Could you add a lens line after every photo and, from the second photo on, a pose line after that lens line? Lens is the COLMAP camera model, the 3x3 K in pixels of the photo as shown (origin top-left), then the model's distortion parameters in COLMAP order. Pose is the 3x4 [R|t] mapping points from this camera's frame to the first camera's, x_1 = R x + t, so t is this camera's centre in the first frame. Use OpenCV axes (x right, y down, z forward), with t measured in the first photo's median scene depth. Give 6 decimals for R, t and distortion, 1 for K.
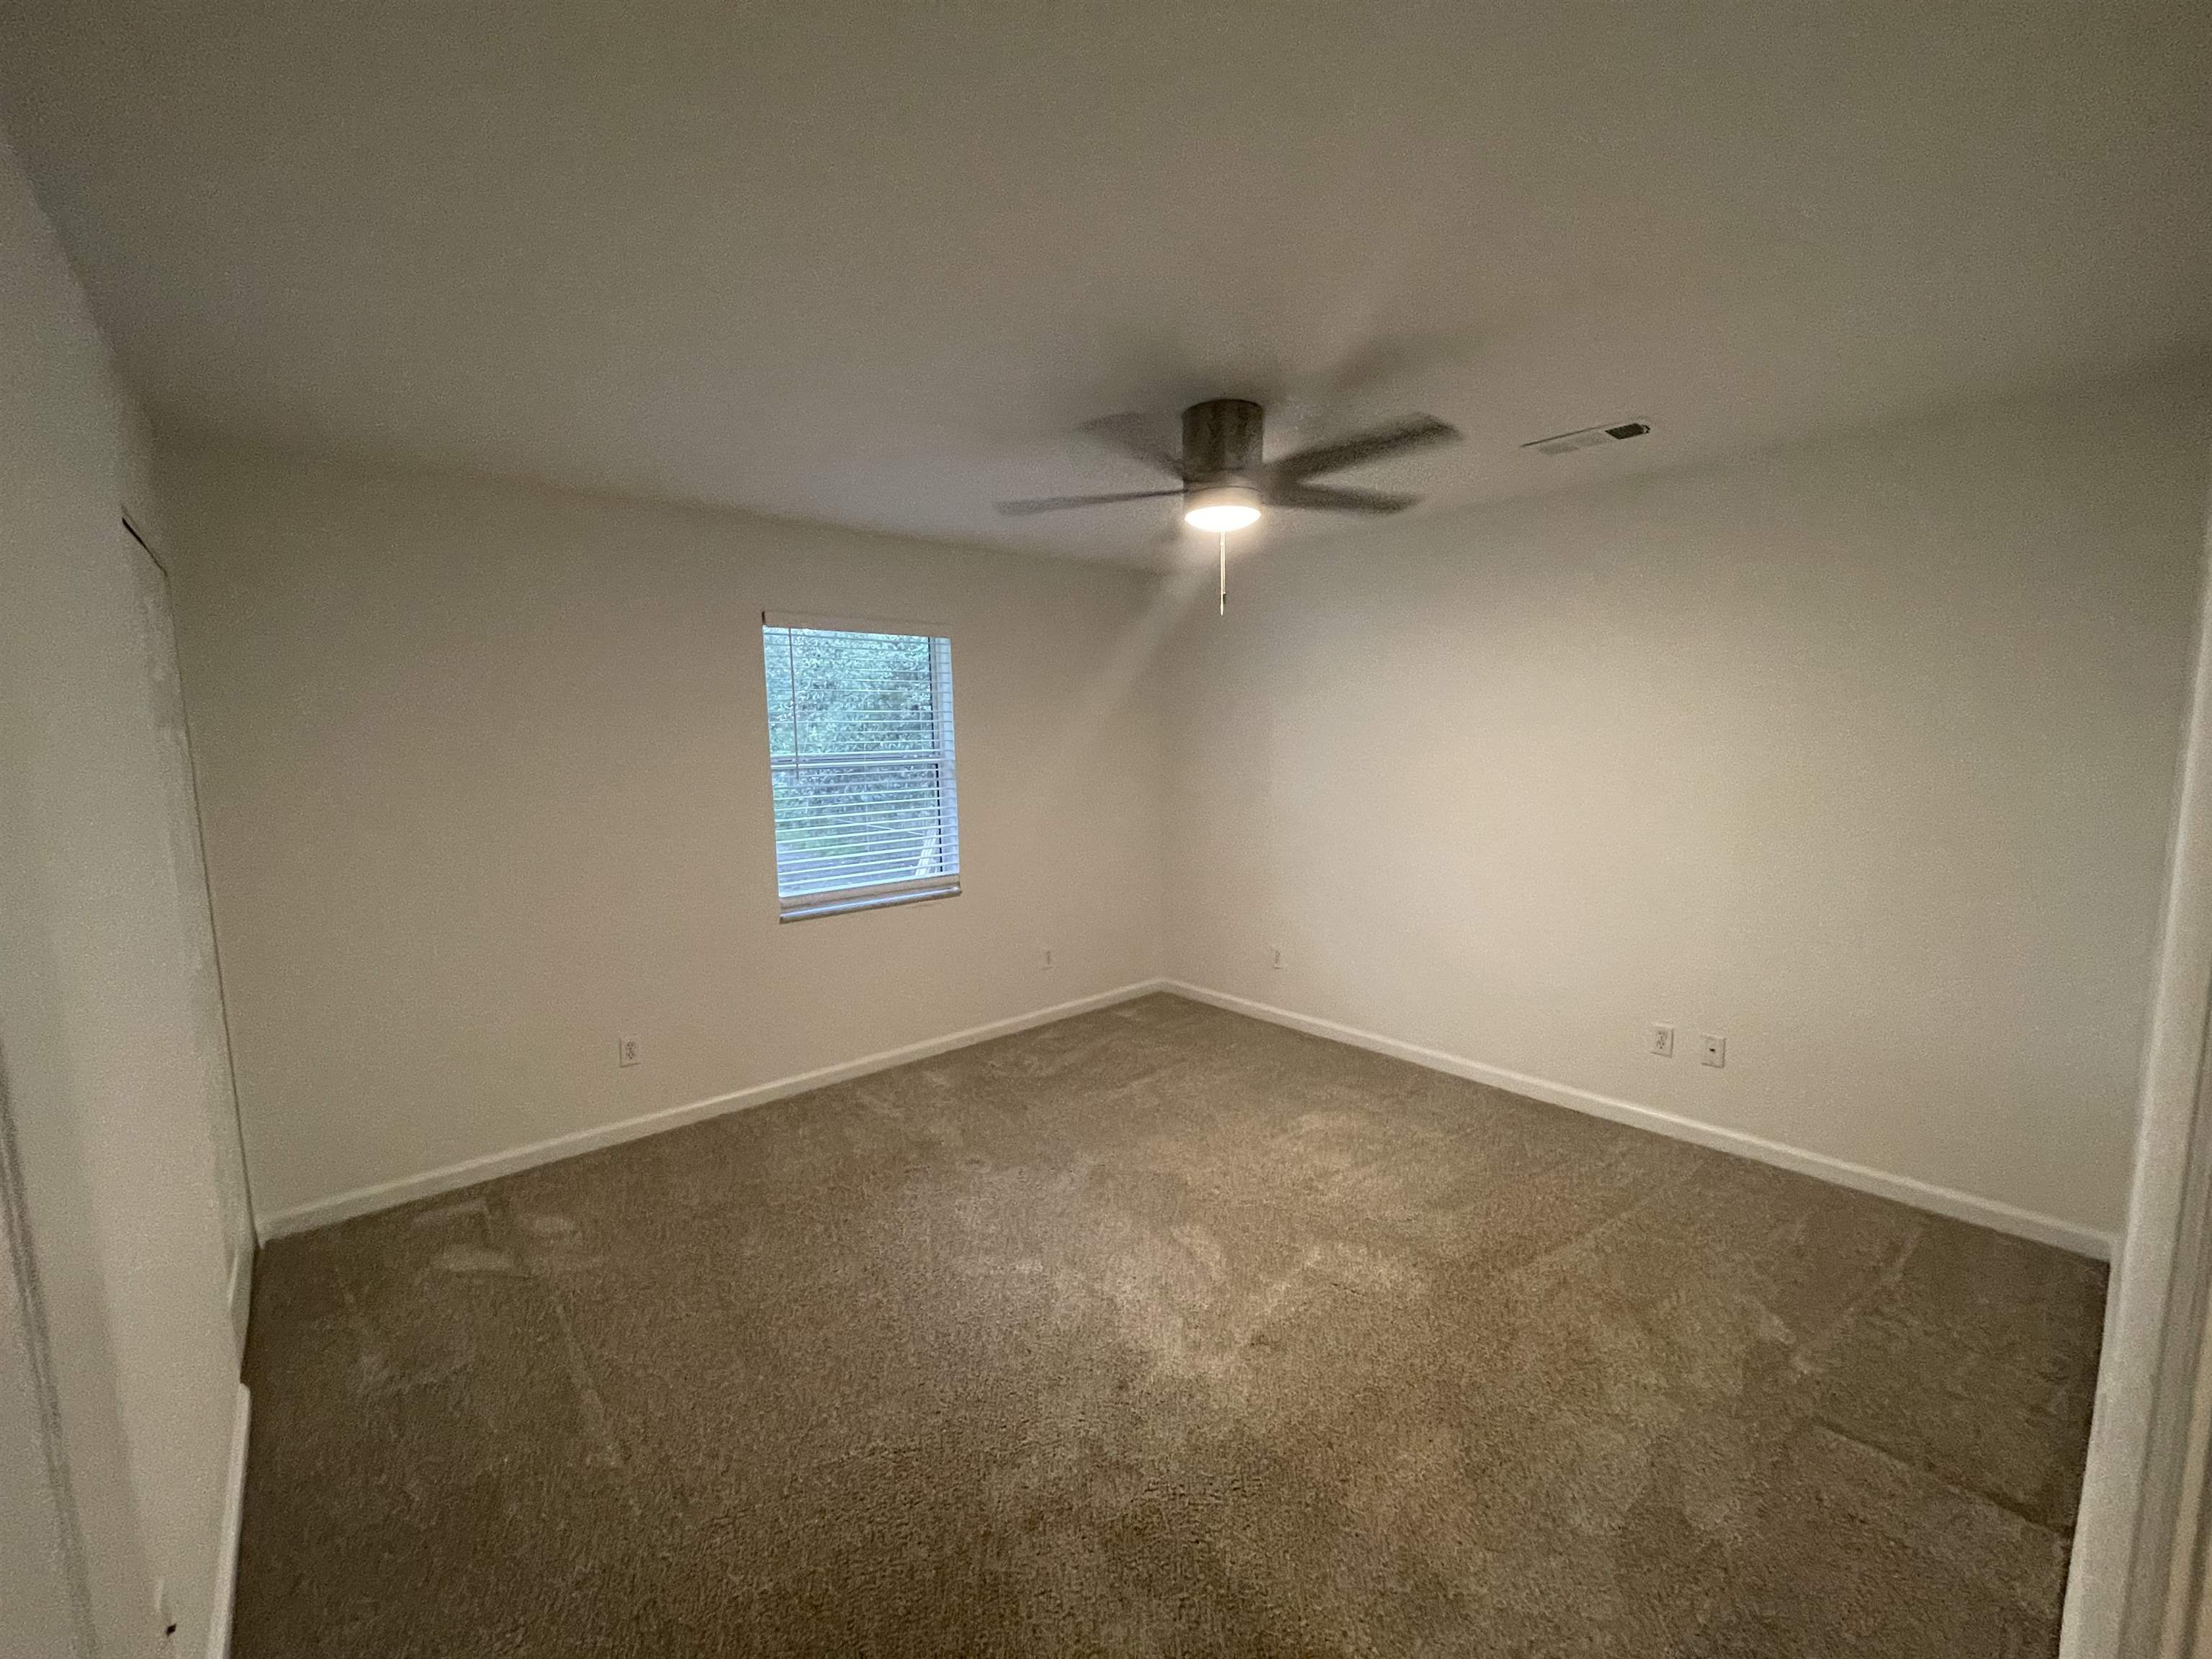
lens RADIAL K [[886.2, 0, 1112.5], [0, 886.2, 829.2], [0, 0, 1]] dist [-0.003346, -0.000485]
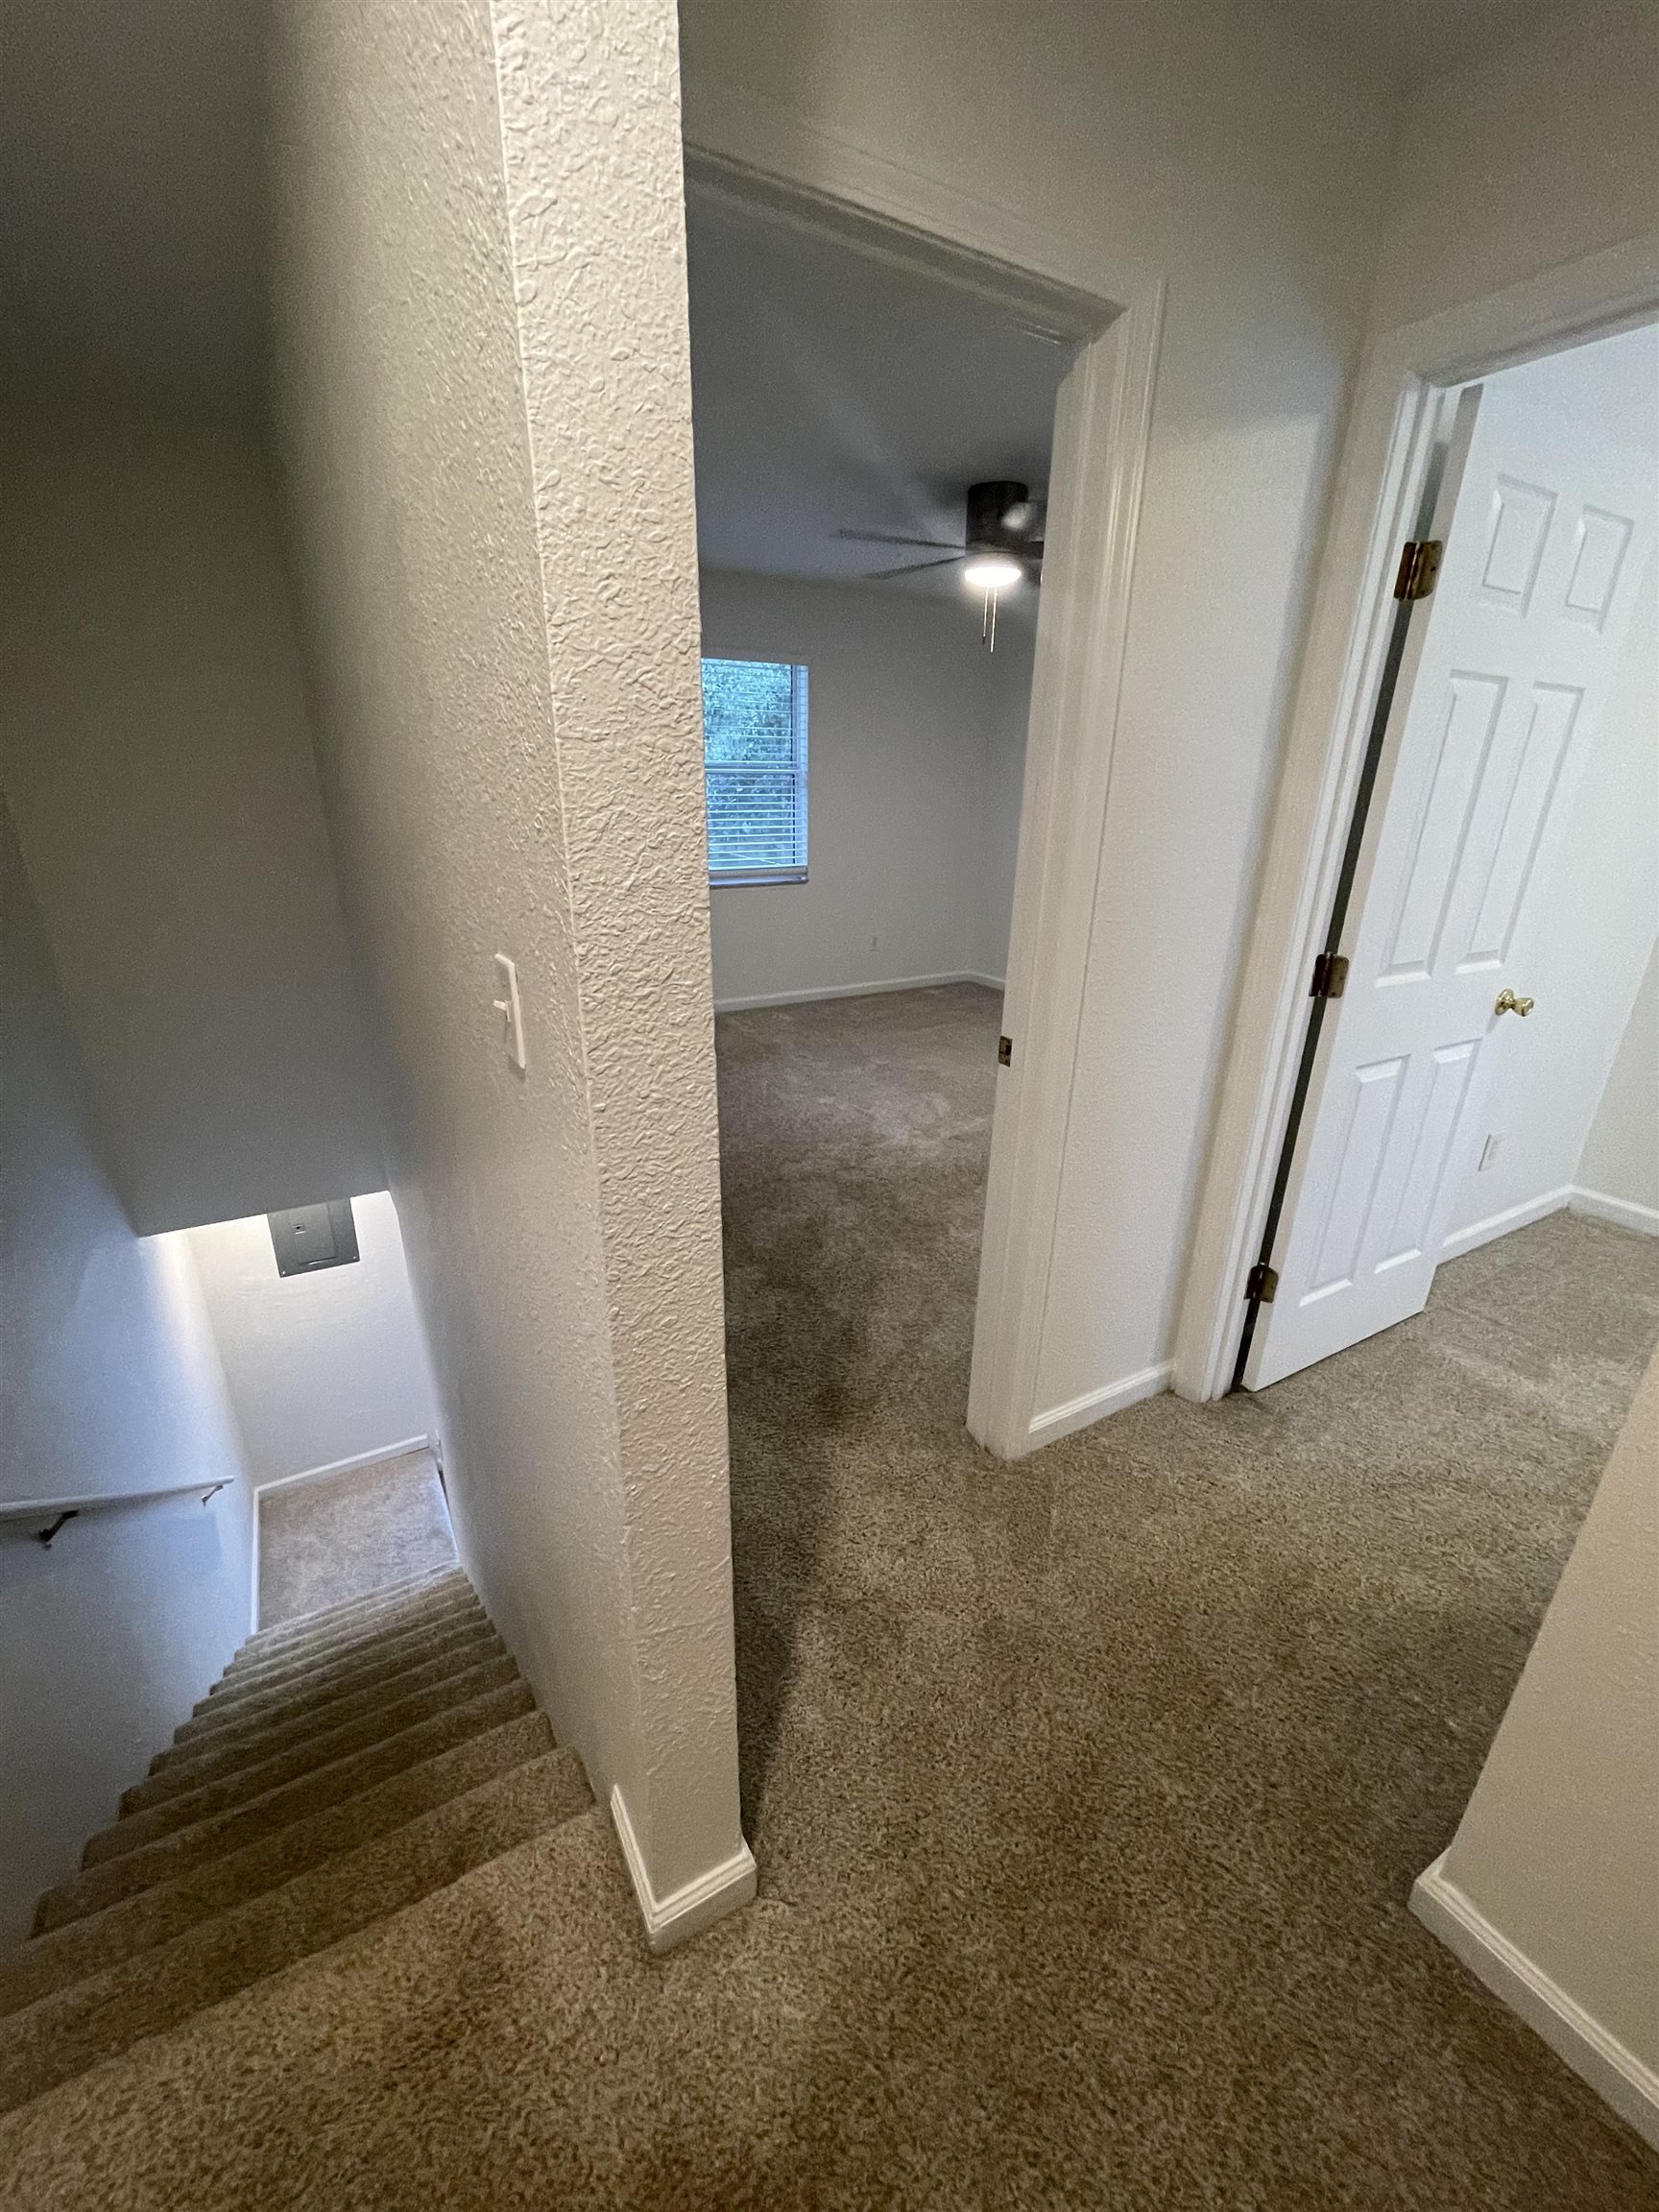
lens RADIAL K [[886.2, 0, 830.3], [0, 886.2, 1110.5], [0, 0, 1]] dist [-0.003346, -0.000485]
pose [[0.981671, 0.096554, -0.164312, 0.142792], [-0.052442, 0.965734, 0.254181, 0.087001], [0.183224, -0.240905, 0.953097, -0.413674]]
